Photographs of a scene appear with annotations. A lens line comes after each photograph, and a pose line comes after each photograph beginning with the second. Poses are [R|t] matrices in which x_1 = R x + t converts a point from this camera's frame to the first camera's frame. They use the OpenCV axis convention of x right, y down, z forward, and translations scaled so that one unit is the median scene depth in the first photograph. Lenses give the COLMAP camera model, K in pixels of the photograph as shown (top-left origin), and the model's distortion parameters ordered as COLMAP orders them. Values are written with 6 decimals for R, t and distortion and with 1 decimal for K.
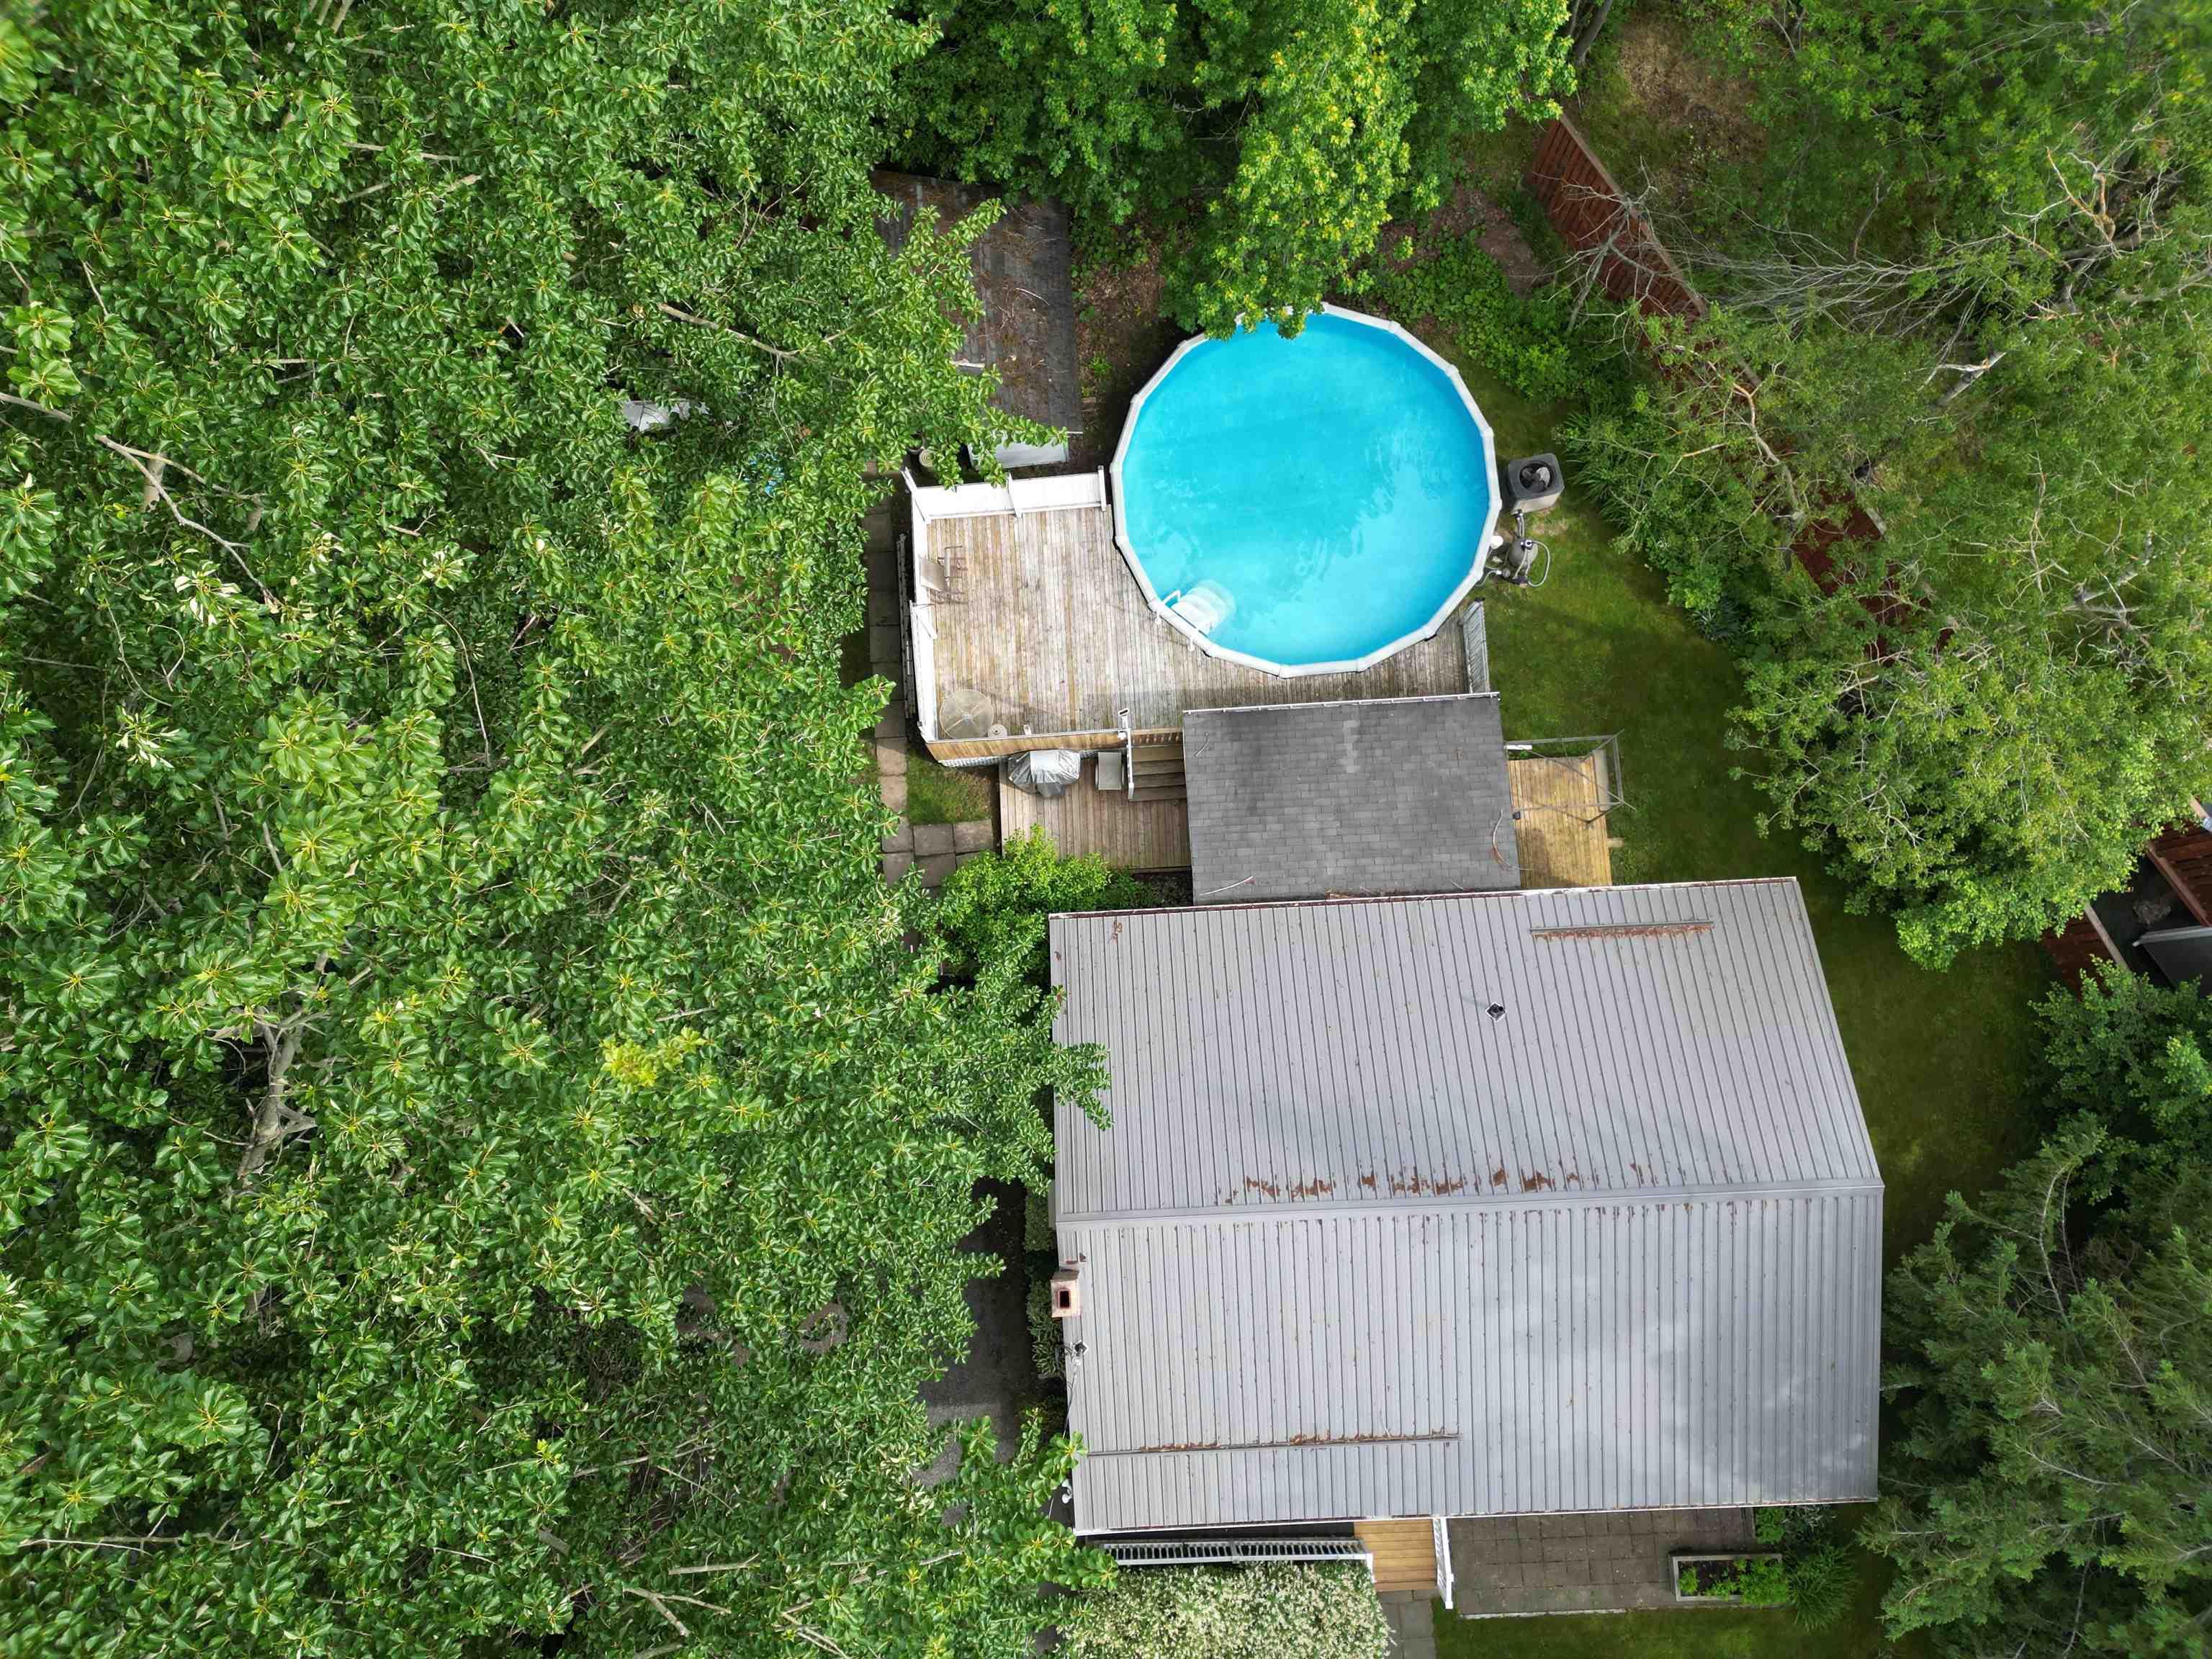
lens RADIAL K [[1492.3, 0, 1103.6], [0, 1492.3, 817.1], [0, 0, 1]] dist [-0.003075, -0.004267]
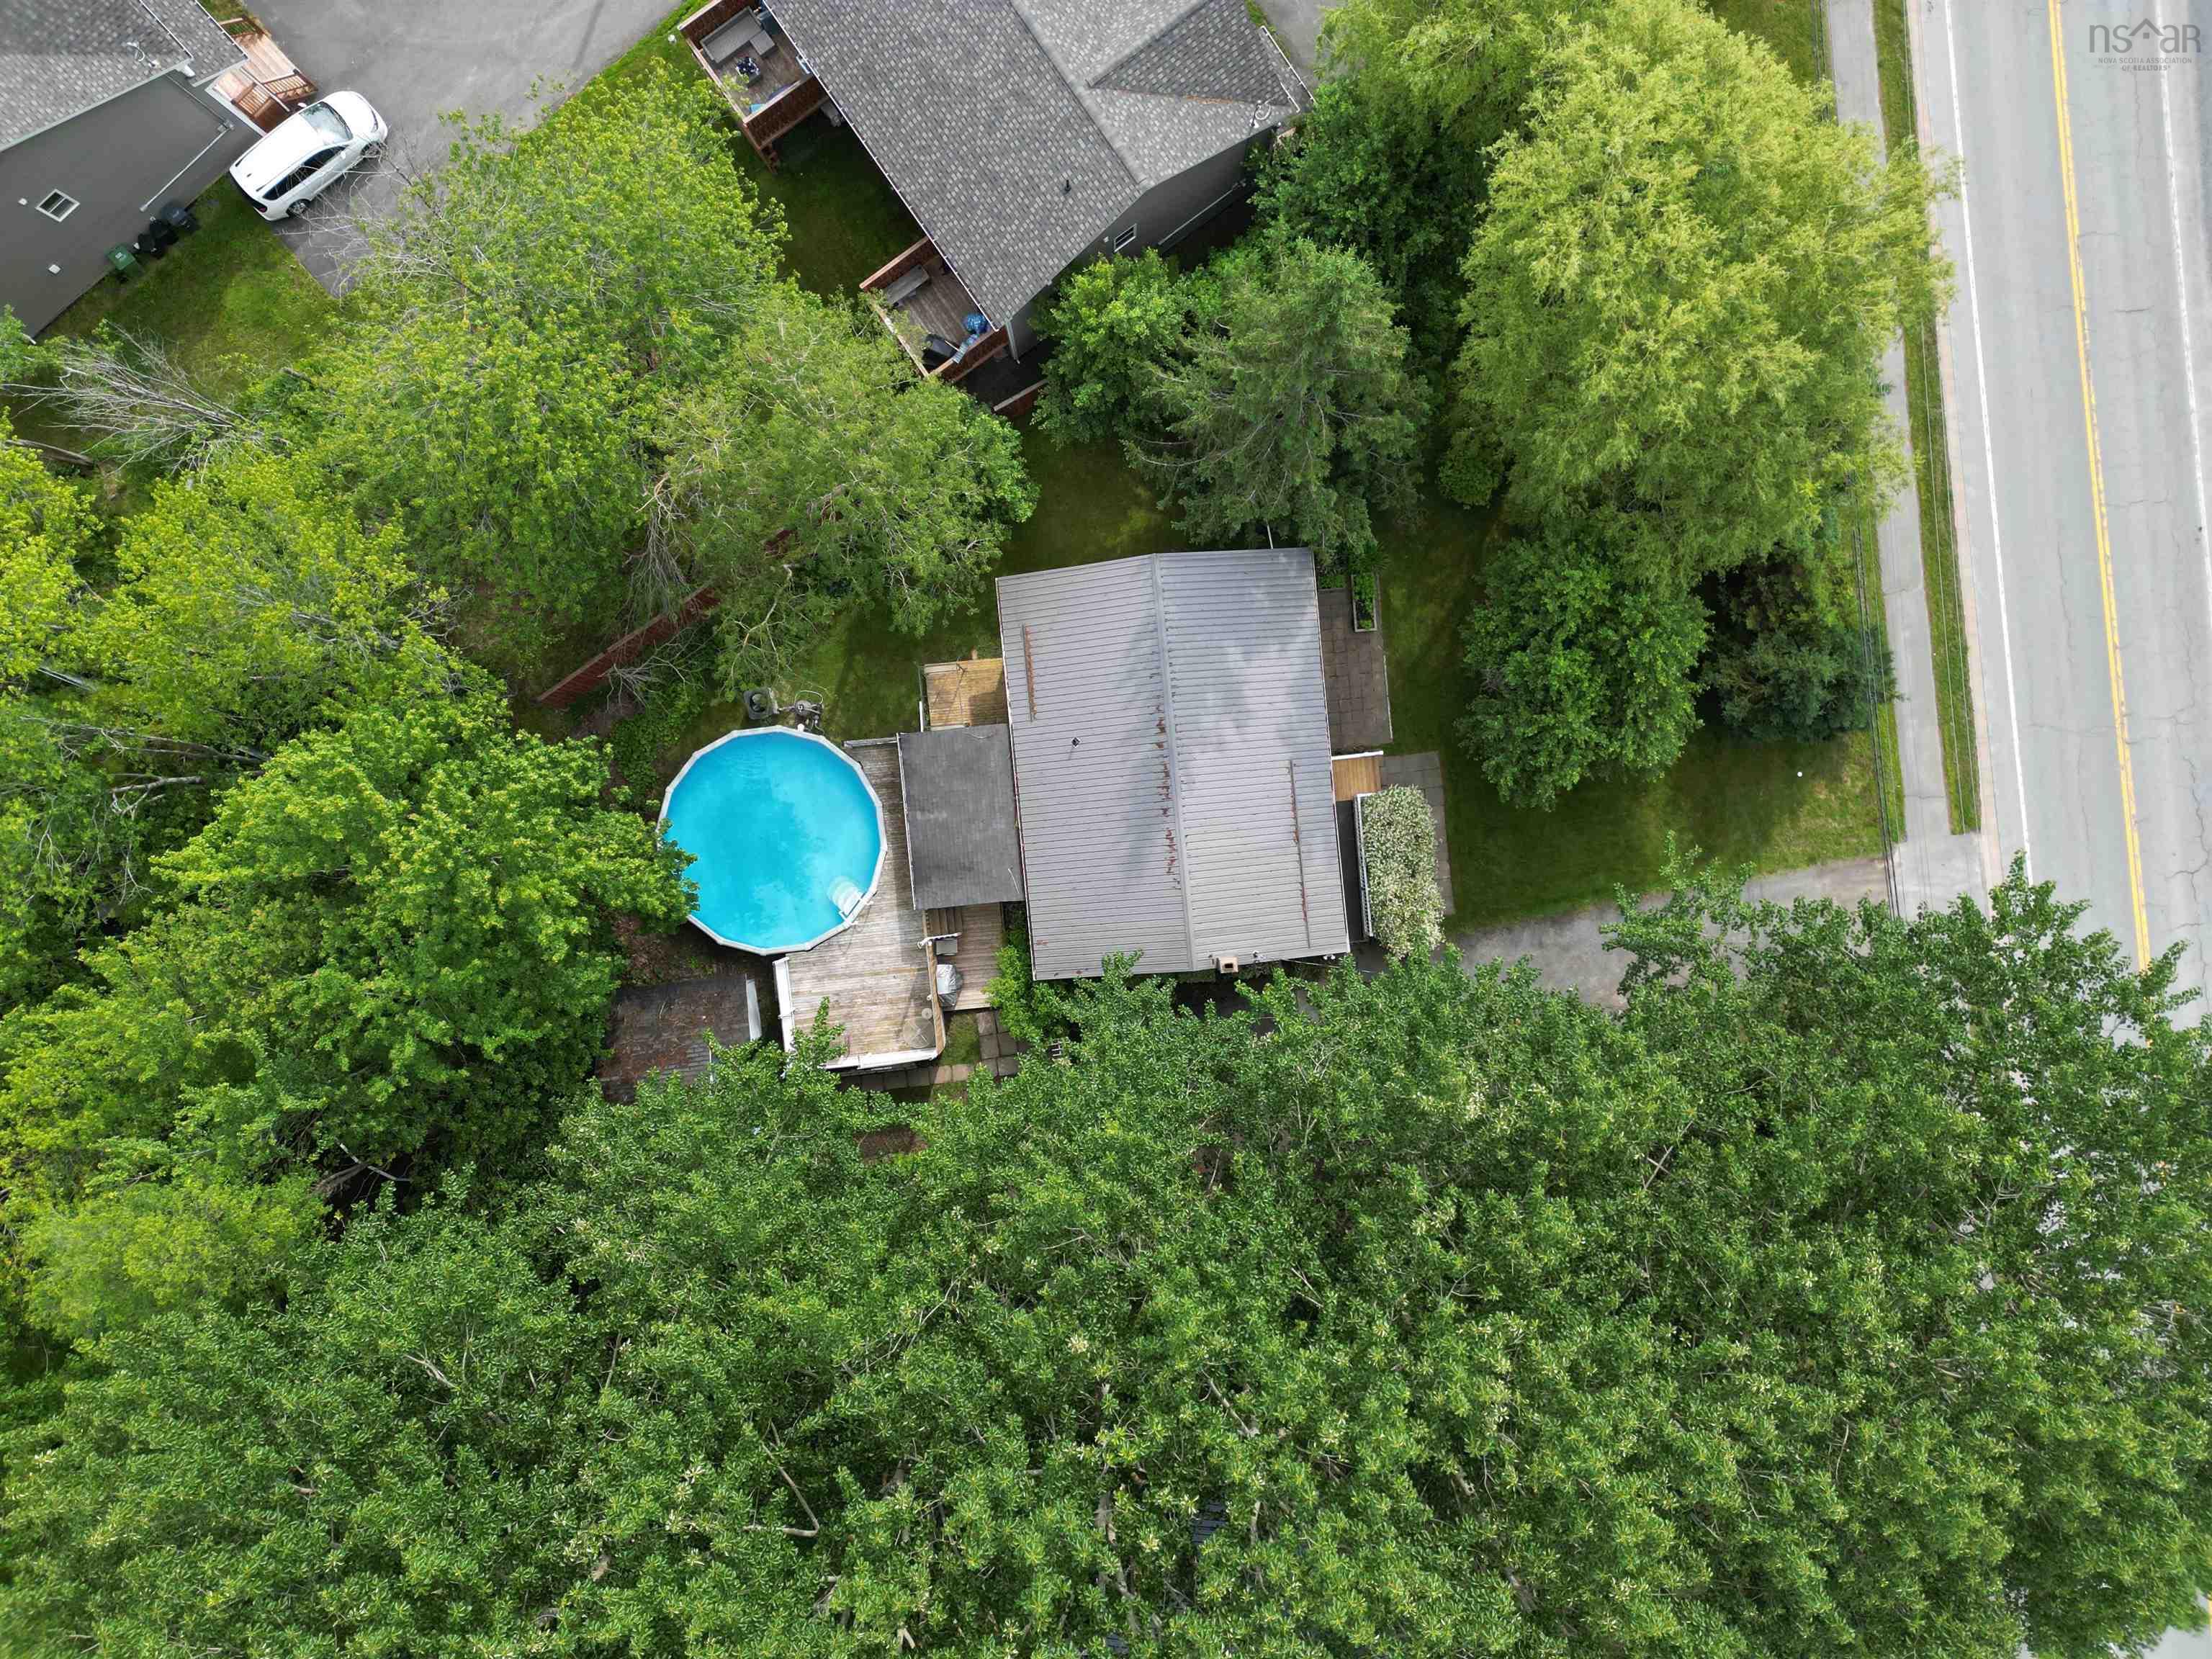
lens RADIAL K [[1492.3, 0, 1103.6], [0, 1492.3, 817.1], [0, 0, 1]] dist [-0.003075, -0.004267]
pose [[-0.047306, -0.998385, 0.031467, 0.096759], [0.988183, -0.042178, 0.147363, -0.105438], [-0.145797, 0.038066, 0.988582, -0.784215]]
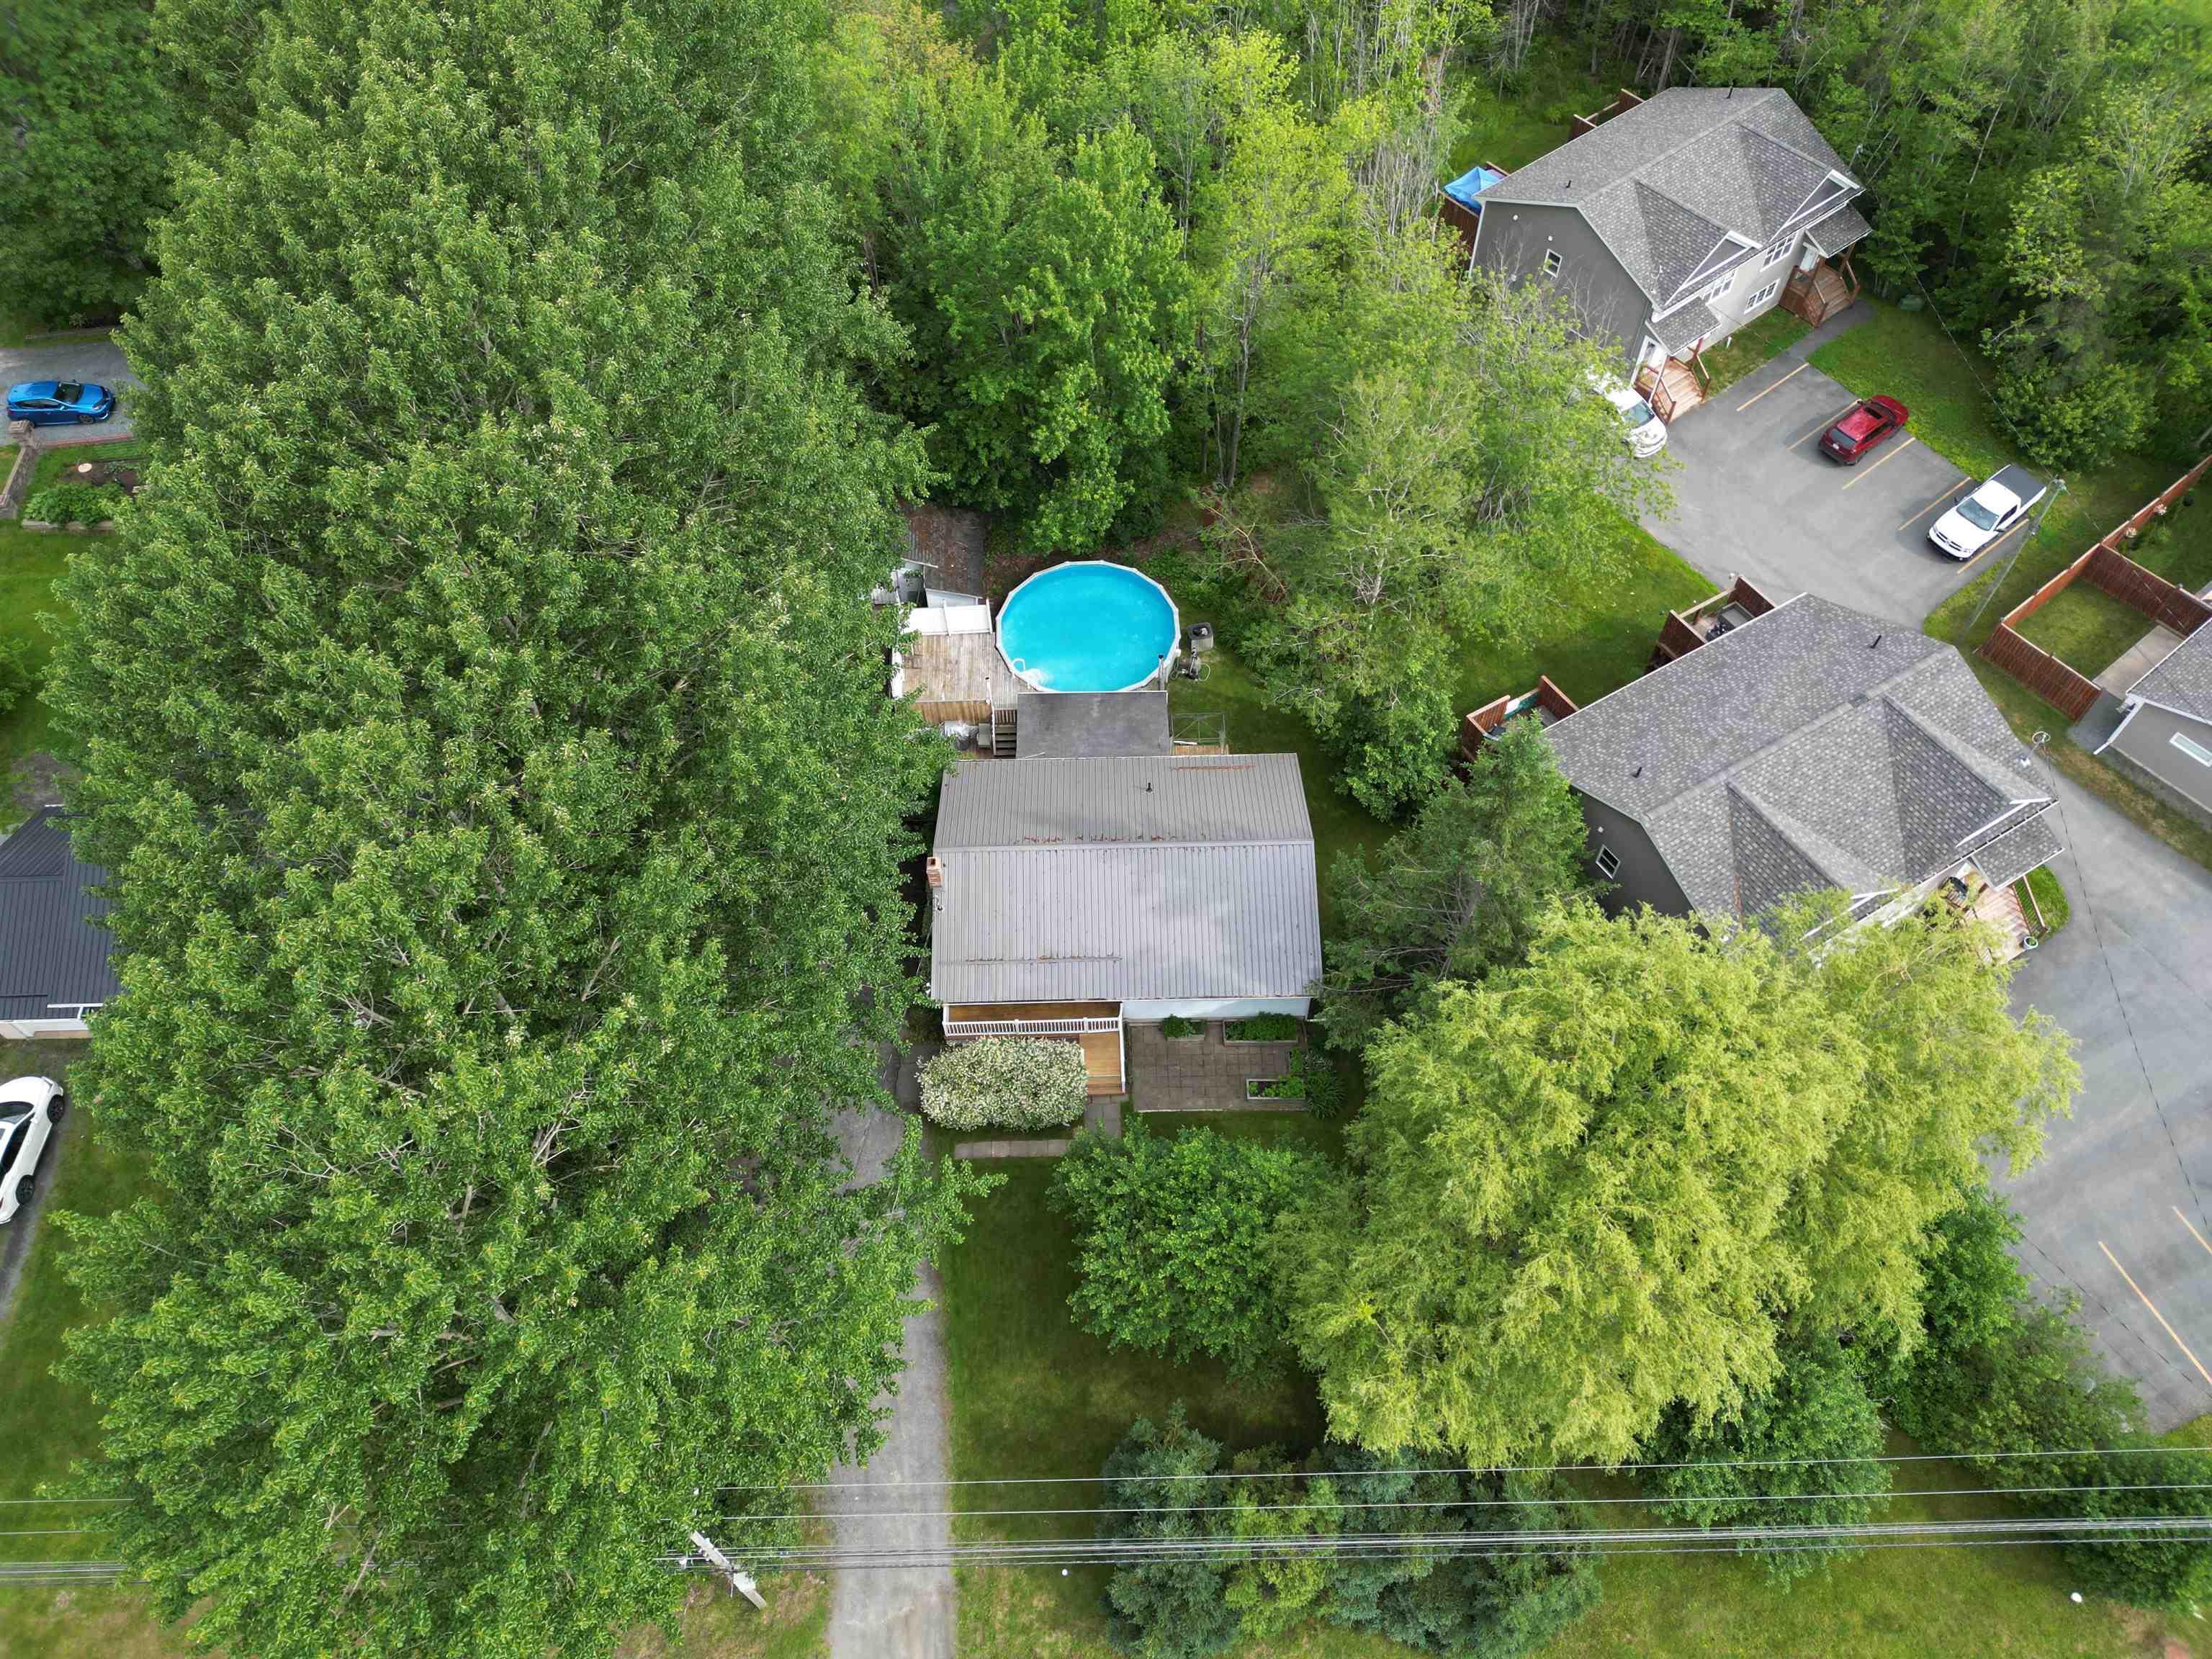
lens RADIAL K [[1492.3, 0, 1103.6], [0, 1492.3, 817.1], [0, 0, 1]] dist [-0.003075, -0.004267]
pose [[0.999410, 0.033473, -0.007632, 0.195422], [-0.033458, 0.899773, -0.435073, 0.993082], [-0.007696, 0.435072, 0.900363, -0.823579]]
